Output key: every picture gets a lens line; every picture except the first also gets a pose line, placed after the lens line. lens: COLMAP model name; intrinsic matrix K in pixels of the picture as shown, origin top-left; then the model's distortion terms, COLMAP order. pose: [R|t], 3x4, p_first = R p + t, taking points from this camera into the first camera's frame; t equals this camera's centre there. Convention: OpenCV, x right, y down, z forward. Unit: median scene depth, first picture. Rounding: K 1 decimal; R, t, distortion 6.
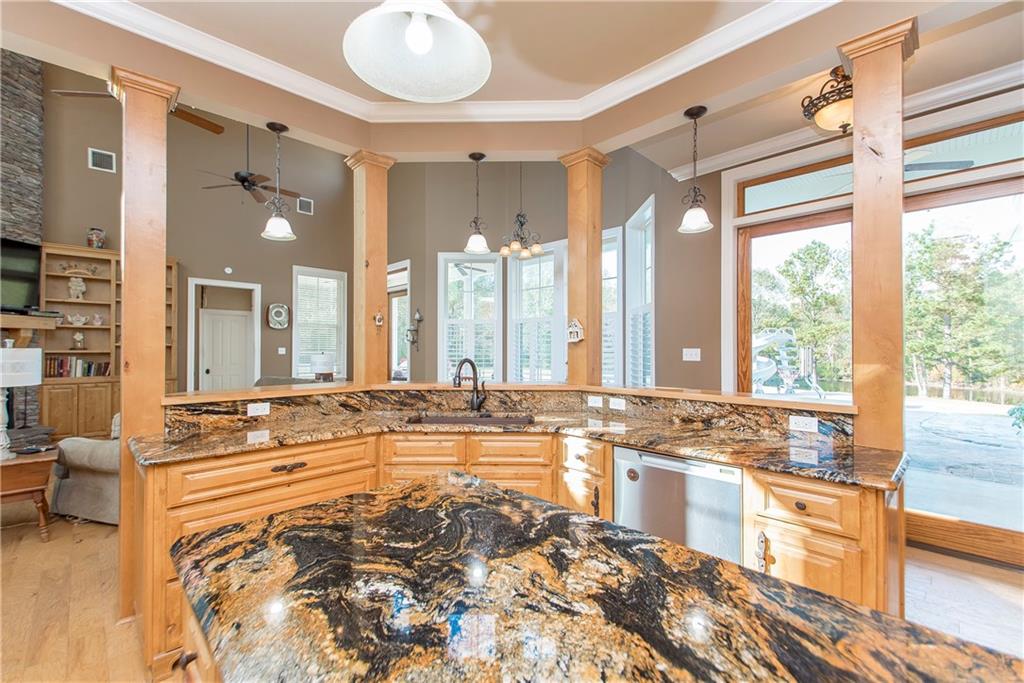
lens RADIAL K [[439.6, 0, 503.6], [0, 439.6, 348.2], [0, 0, 1]] dist [0.010785, -0.004237]
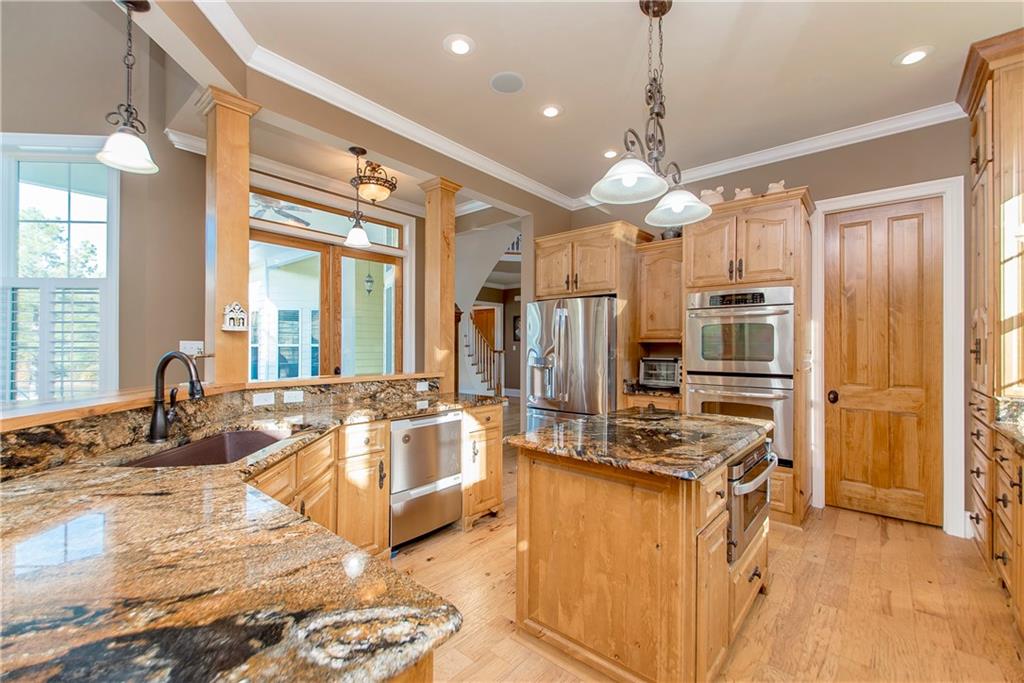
lens RADIAL K [[439.6, 0, 509.2], [0, 439.6, 345.8], [0, 0, 1]] dist [0.010785, -0.004237]
pose [[-0.118287, 0.005333, 0.992965, -0.699622], [-0.005538, 0.999966, -0.006030, 0.016367], [-0.992964, -0.006213, -0.118253, 0.591966]]
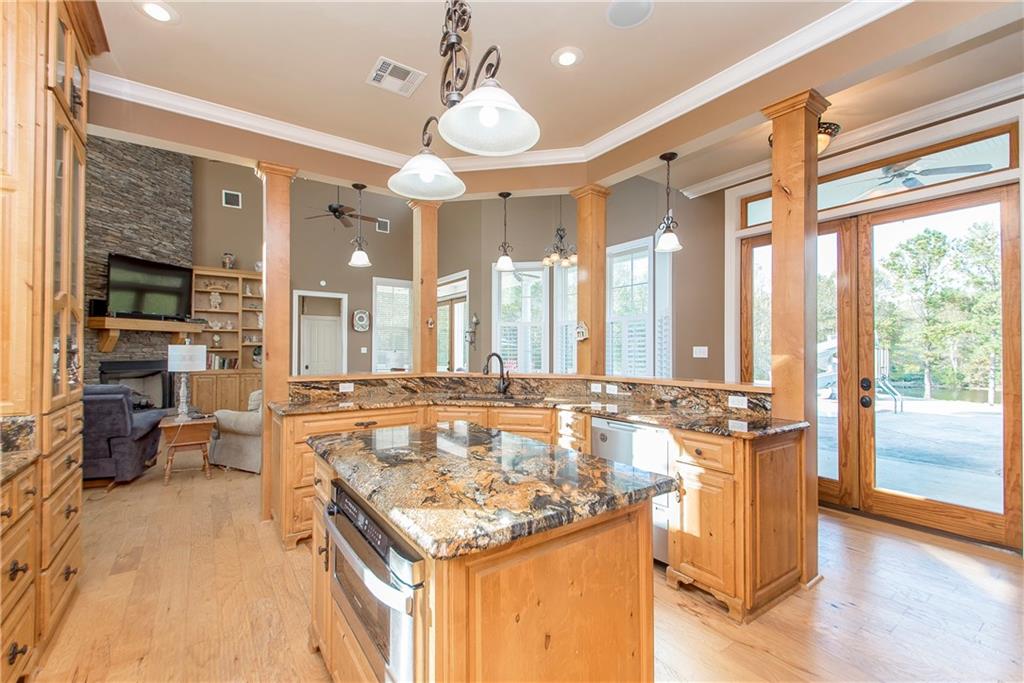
lens RADIAL K [[439.6, 0, 497.9], [0, 439.6, 352.0], [0, 0, 1]] dist [0.010785, -0.004237]
pose [[0.985028, 0.003316, -0.172360, 0.142655], [-0.002685, 0.999989, 0.003898, 0.015083], [0.172371, -0.003377, 0.985026, -0.263717]]
